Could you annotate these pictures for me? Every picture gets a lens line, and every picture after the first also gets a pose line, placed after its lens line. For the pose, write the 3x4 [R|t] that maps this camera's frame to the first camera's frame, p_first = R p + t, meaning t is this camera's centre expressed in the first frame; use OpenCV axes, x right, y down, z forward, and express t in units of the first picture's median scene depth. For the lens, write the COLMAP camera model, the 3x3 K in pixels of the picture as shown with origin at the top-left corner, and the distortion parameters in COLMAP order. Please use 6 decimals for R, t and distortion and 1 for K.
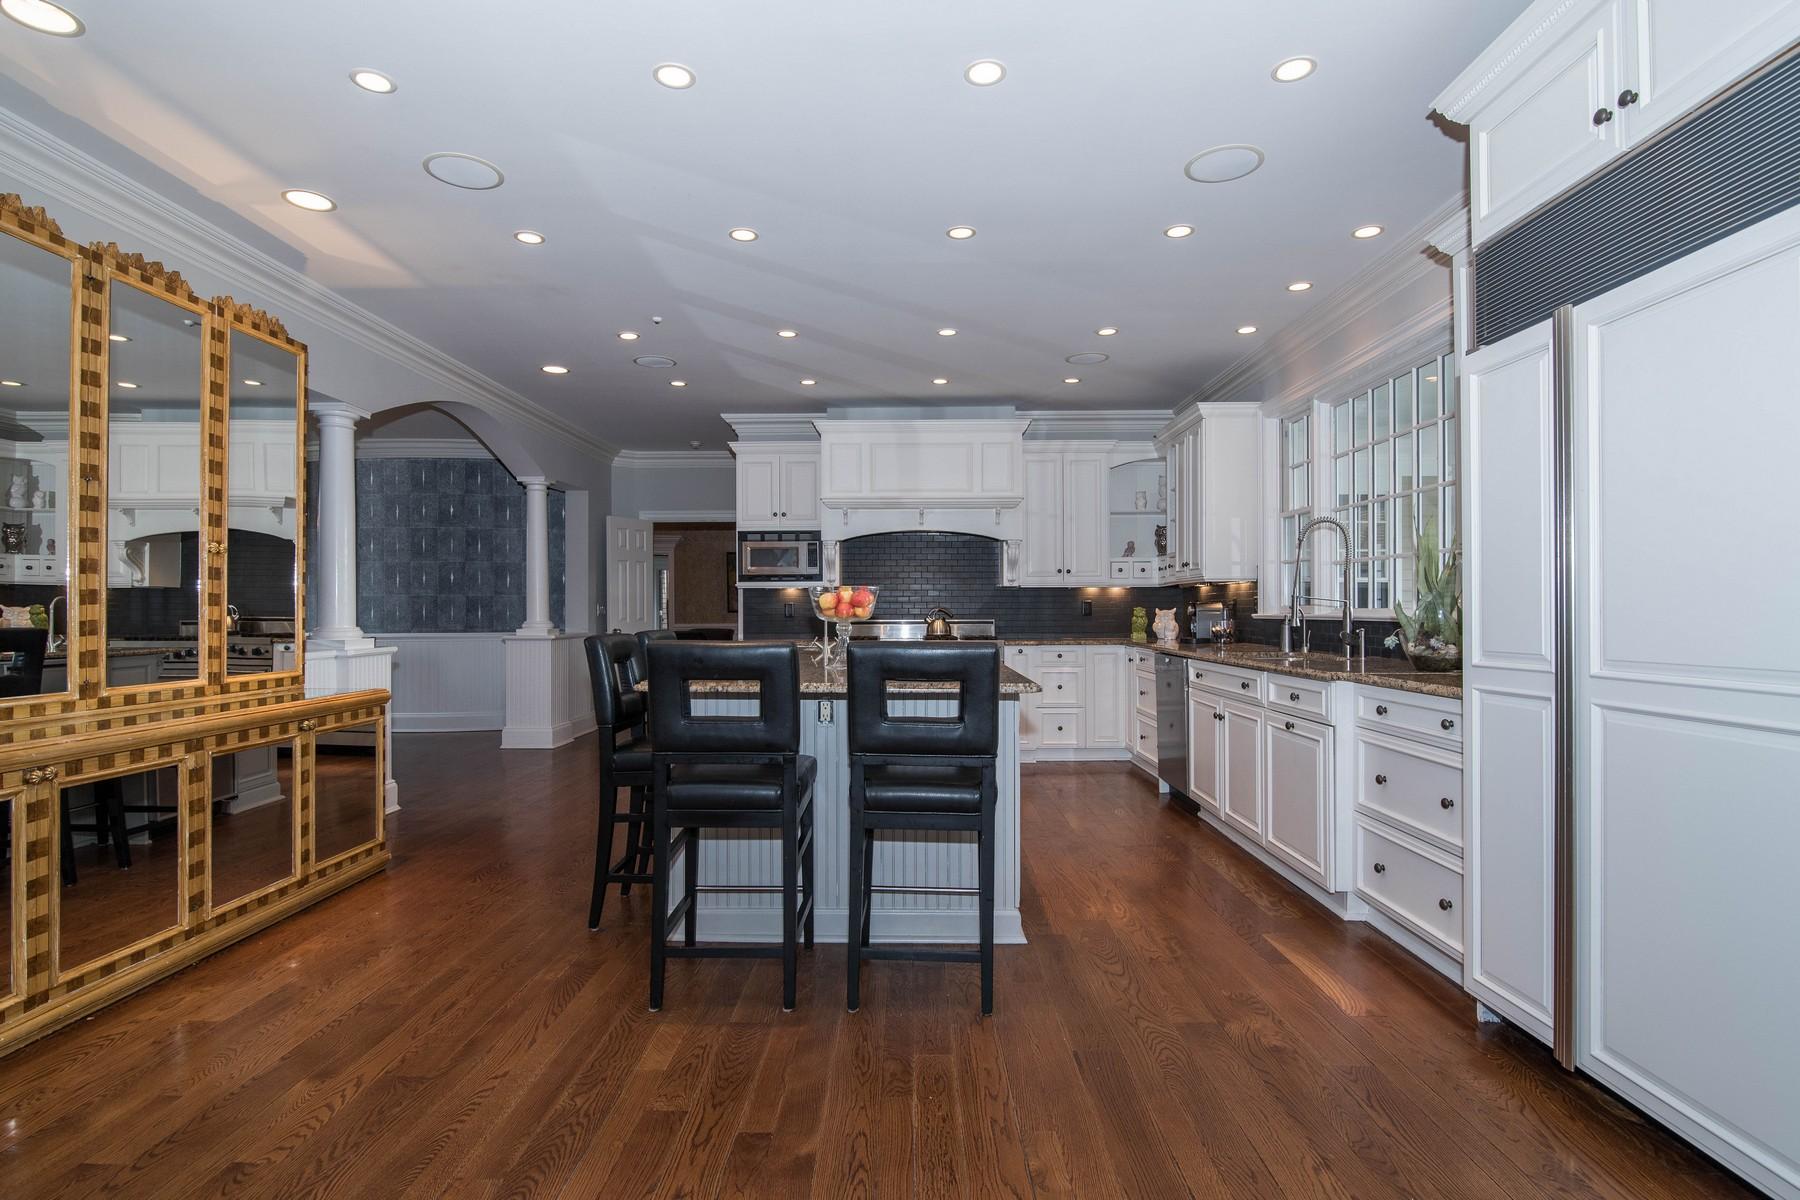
lens RADIAL K [[901.5, 0, 900.0], [0, 901.5, 600.0], [0, 0, 1]] dist [-0.003872, -0.000258]
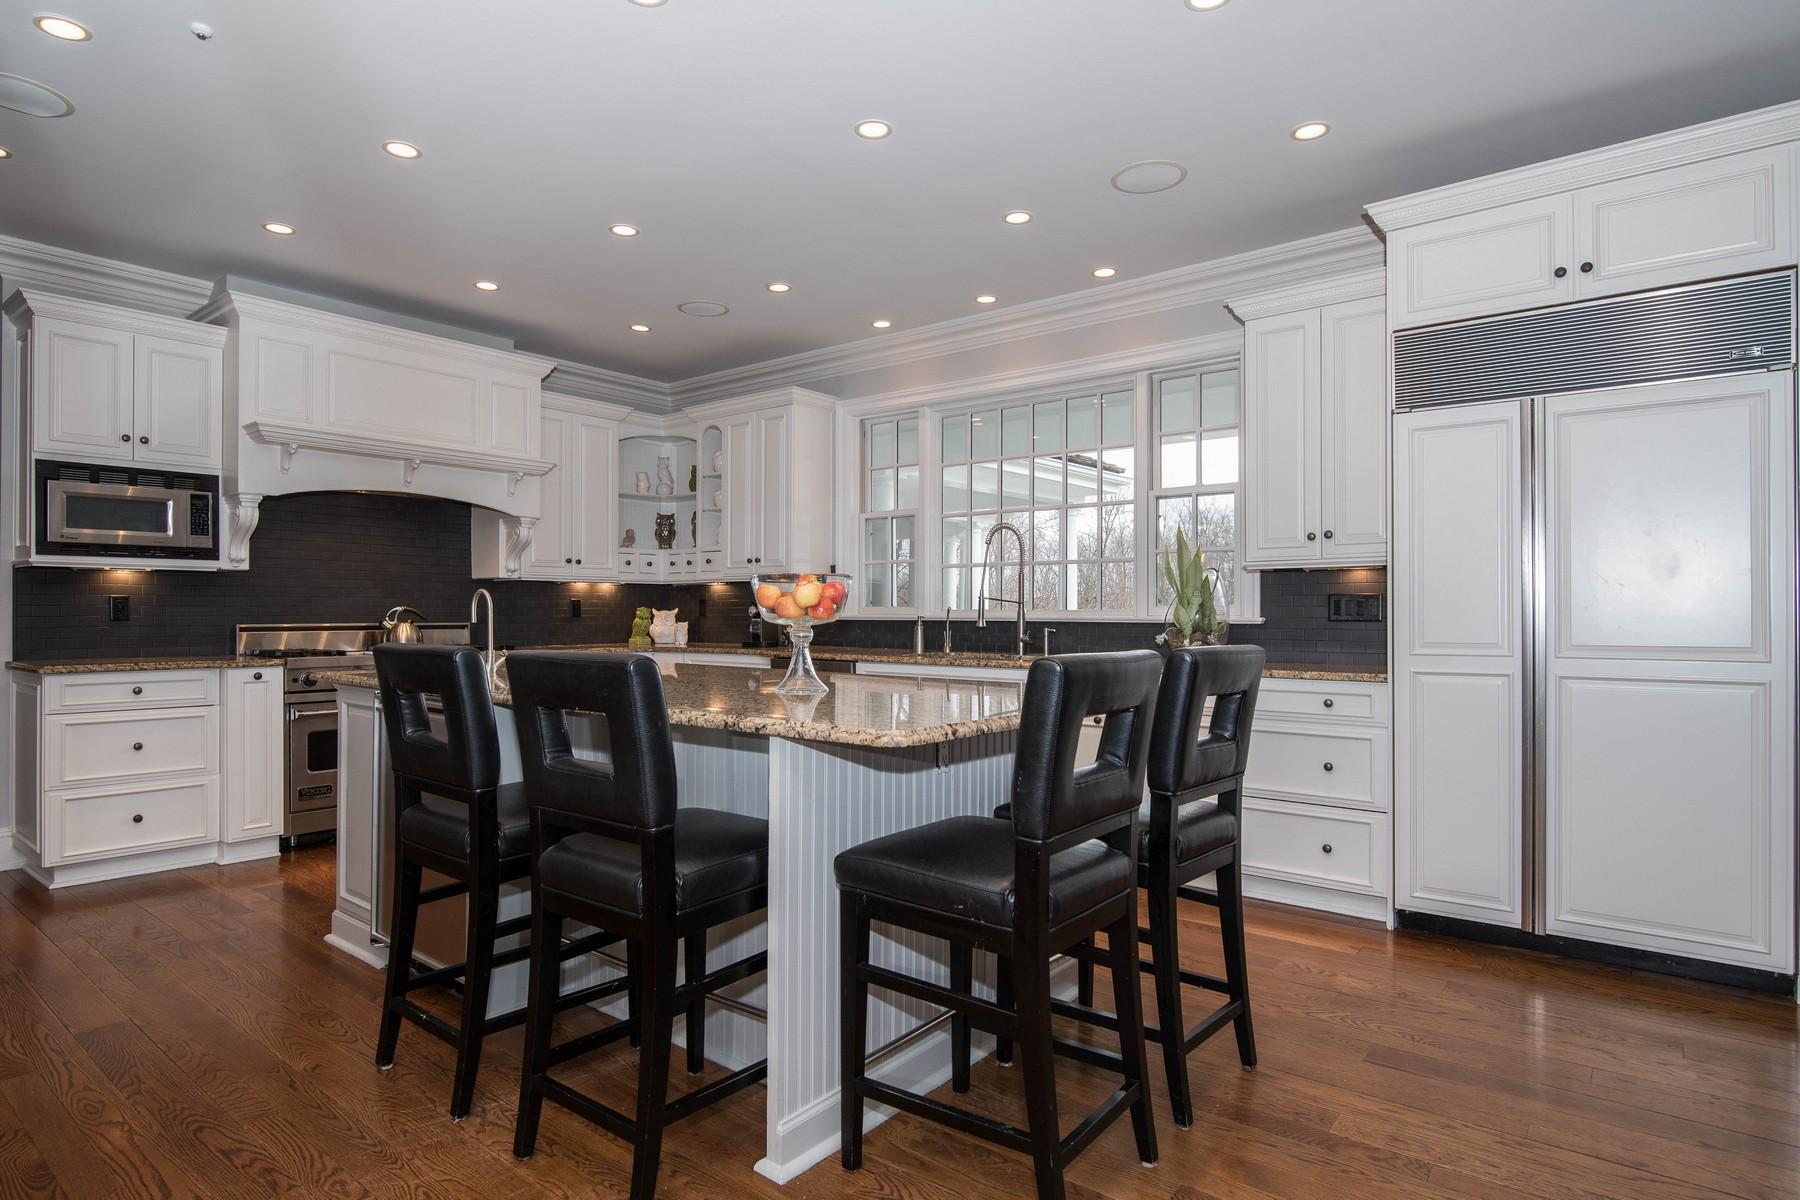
lens RADIAL K [[972.1, 0, 900.0], [0, 972.1, 600.0], [0, 0, 1]] dist [-0.000310, 0.000130]
pose [[0.626277, 0.014129, 0.779472, -0.308936], [-0.013270, 0.999884, -0.007462, 0.004906], [-0.779487, -0.005670, 0.626392, 0.237744]]
